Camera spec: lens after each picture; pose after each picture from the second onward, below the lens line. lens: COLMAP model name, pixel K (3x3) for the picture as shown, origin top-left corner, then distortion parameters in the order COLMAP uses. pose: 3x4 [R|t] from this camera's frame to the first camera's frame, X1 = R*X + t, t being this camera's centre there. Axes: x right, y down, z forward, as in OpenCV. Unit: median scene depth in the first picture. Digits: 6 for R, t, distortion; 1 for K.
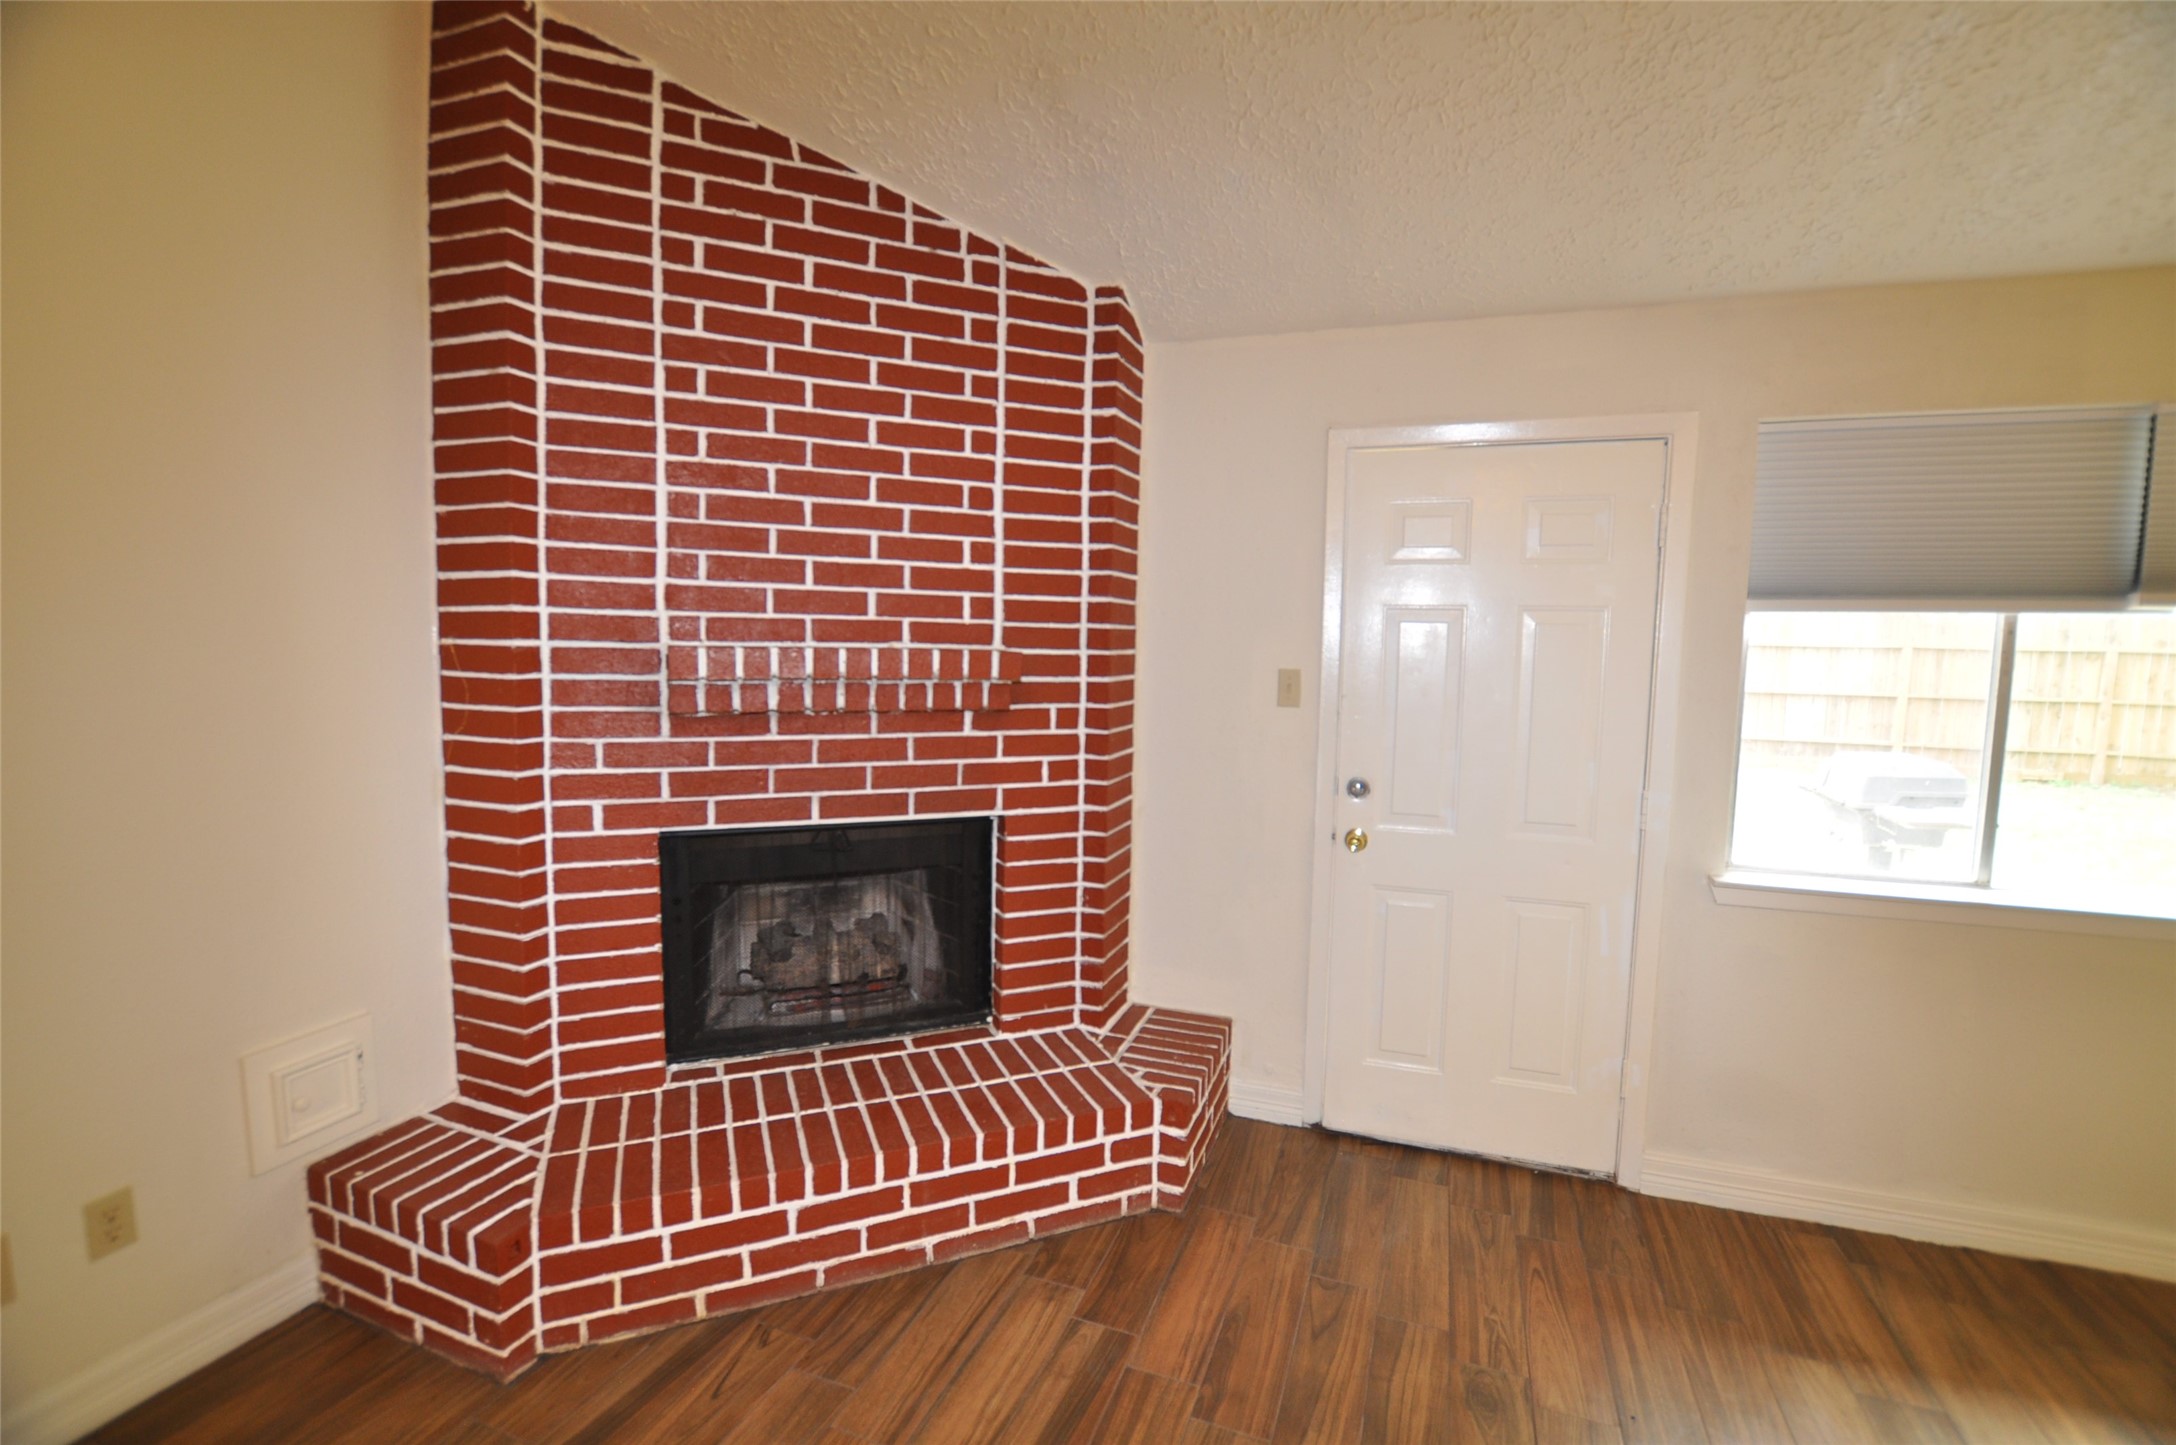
lens RADIAL K [[954.9, 0, 1097.3], [0, 954.9, 724.8], [0, 0, 1]] dist [-0.031888, 0.003794]
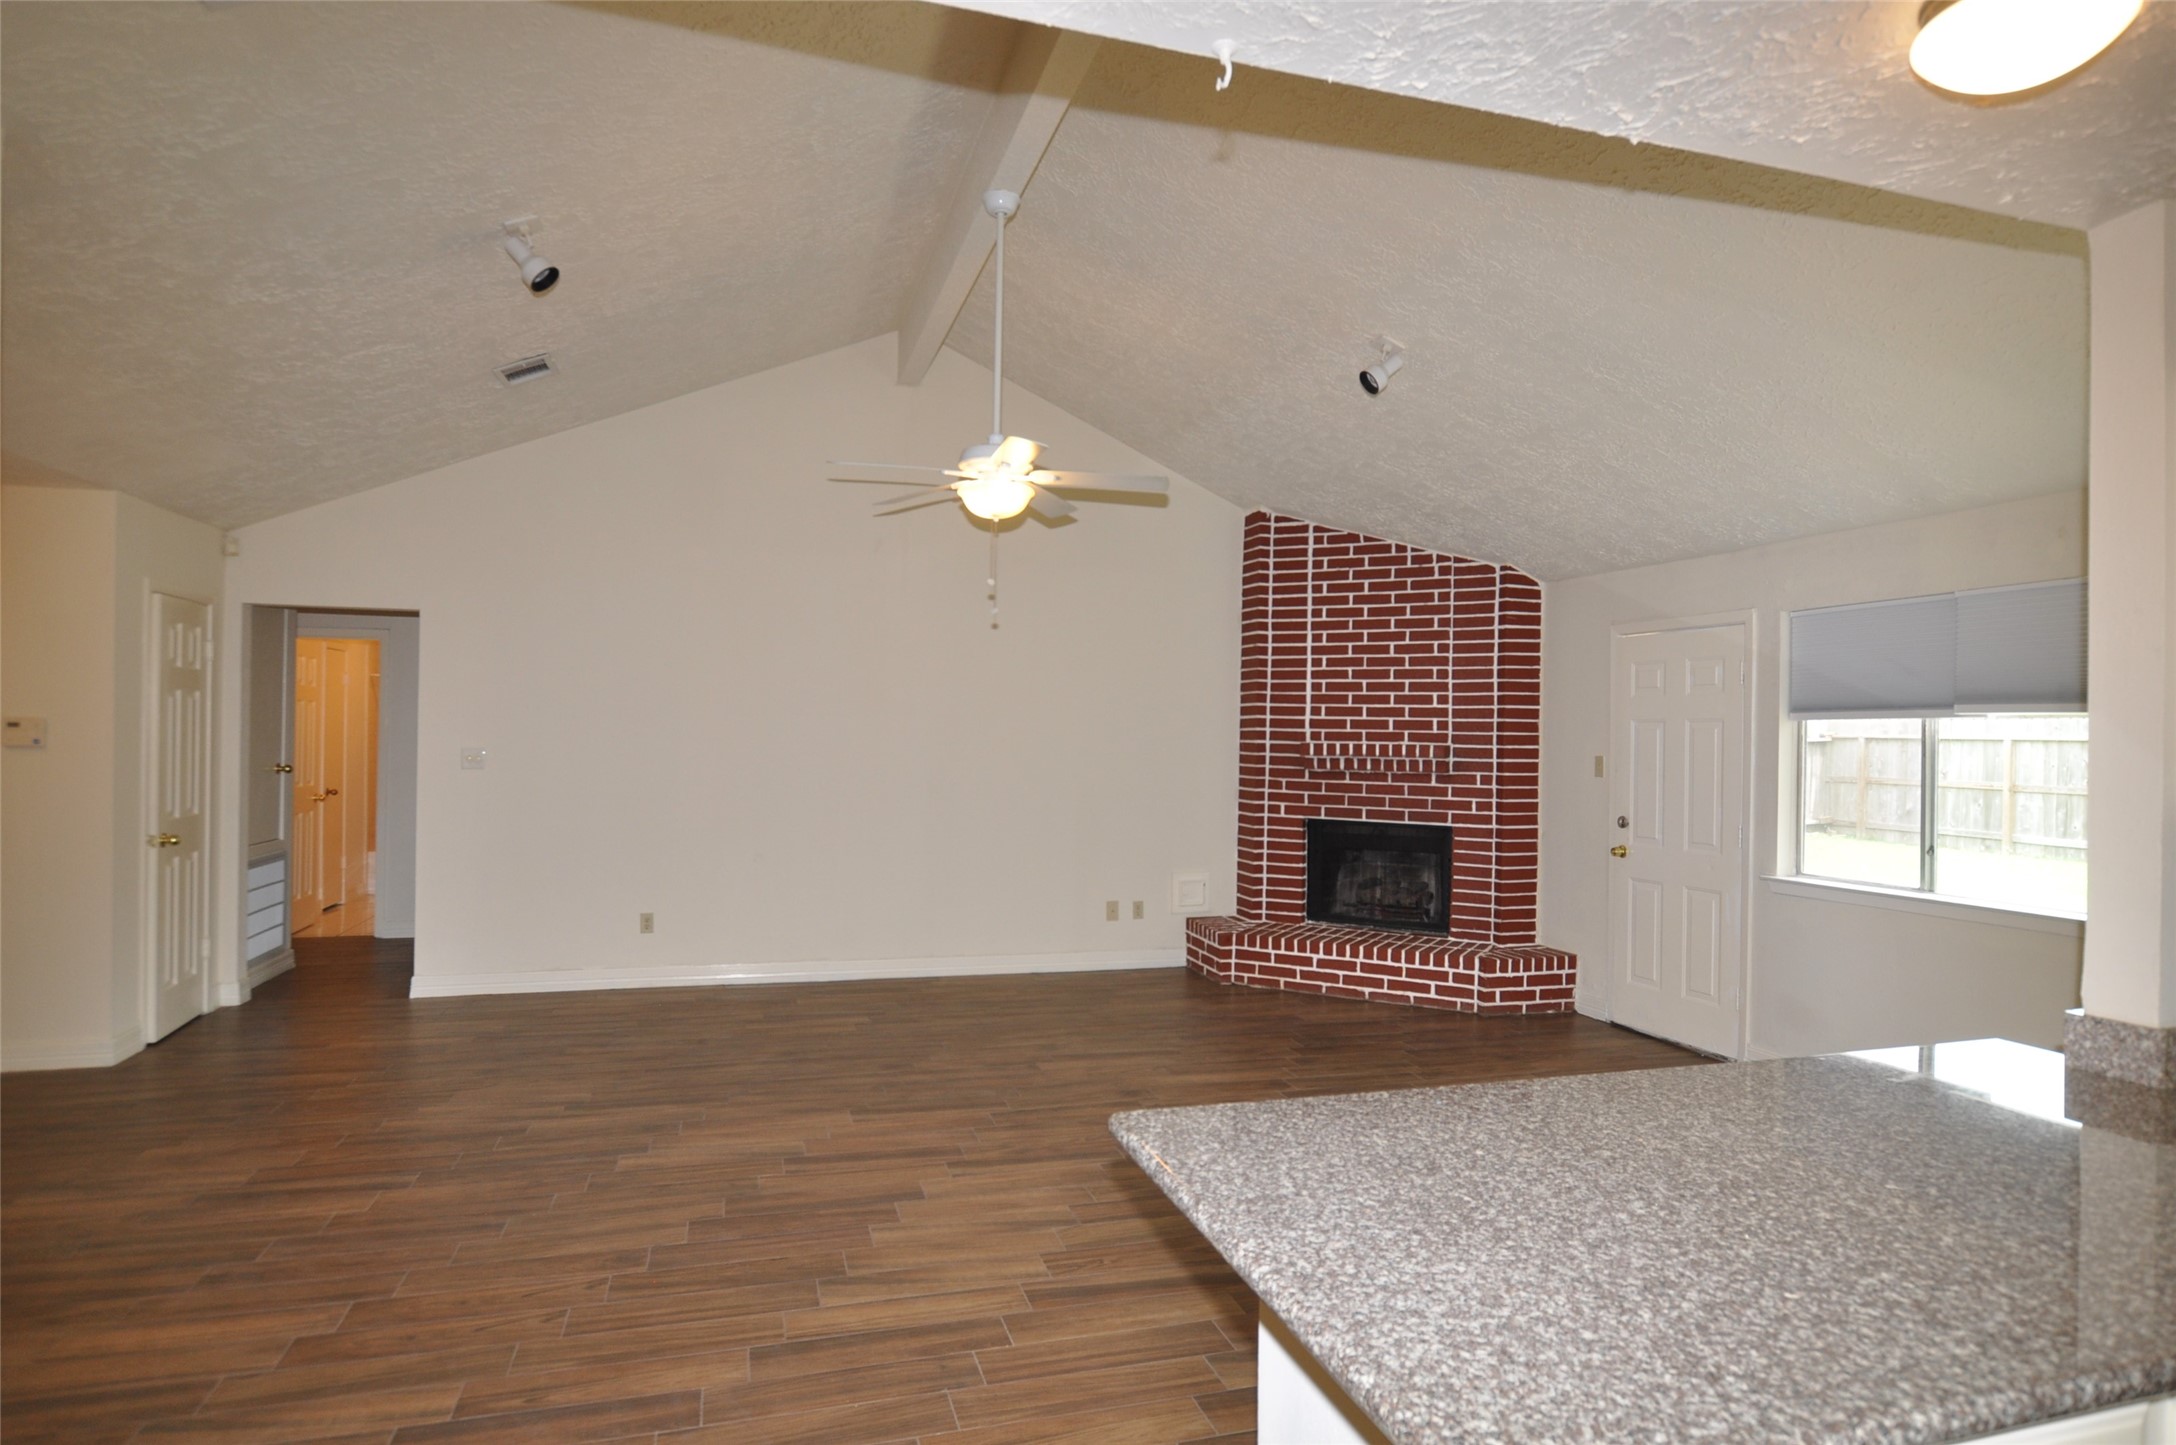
lens RADIAL K [[1194.3, 0, 1098.7], [0, 1194.3, 725.7], [0, 0, 1]] dist [-0.024171, 0.000456]
pose [[0.606275, -0.016555, -0.795083, 1.622350], [-0.074684, 0.994179, -0.077650, 0.149185], [0.791741, 0.106457, 0.601509, -1.267962]]
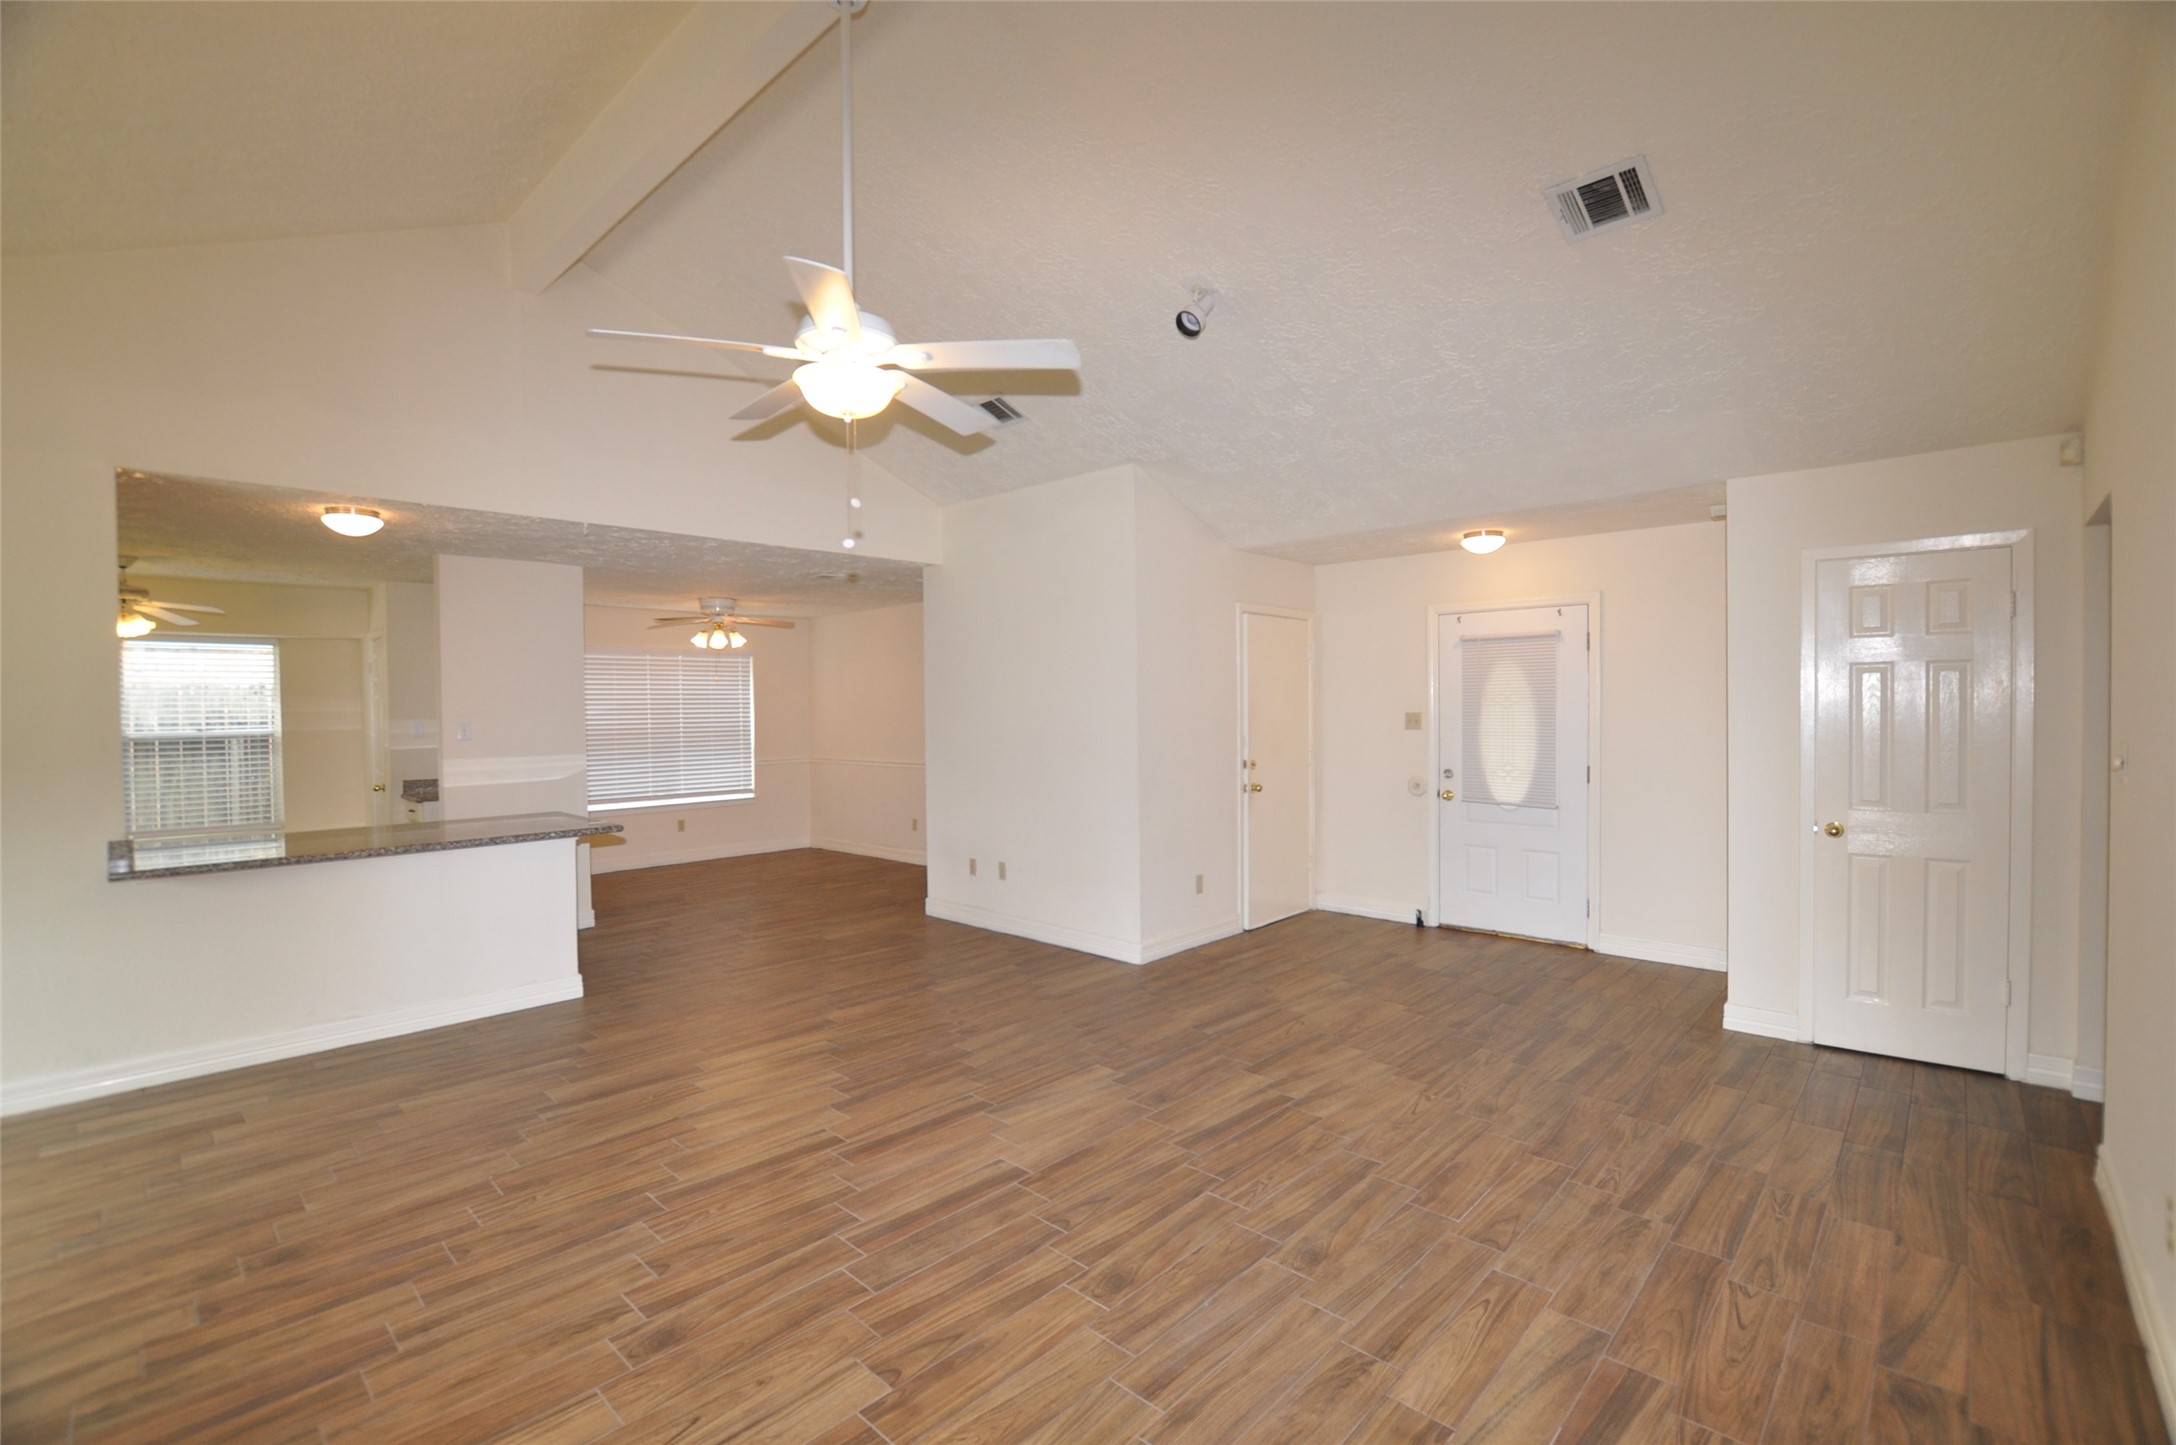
lens RADIAL K [[954.9, 0, 1097.3], [0, 954.9, 724.8], [0, 0, 1]] dist [-0.031888, 0.003794]
pose [[-0.923292, -0.018911, 0.383632, -0.598194], [0.025676, 0.993514, 0.110771, -0.064380], [-0.383239, 0.112124, -0.916819, 0.588171]]
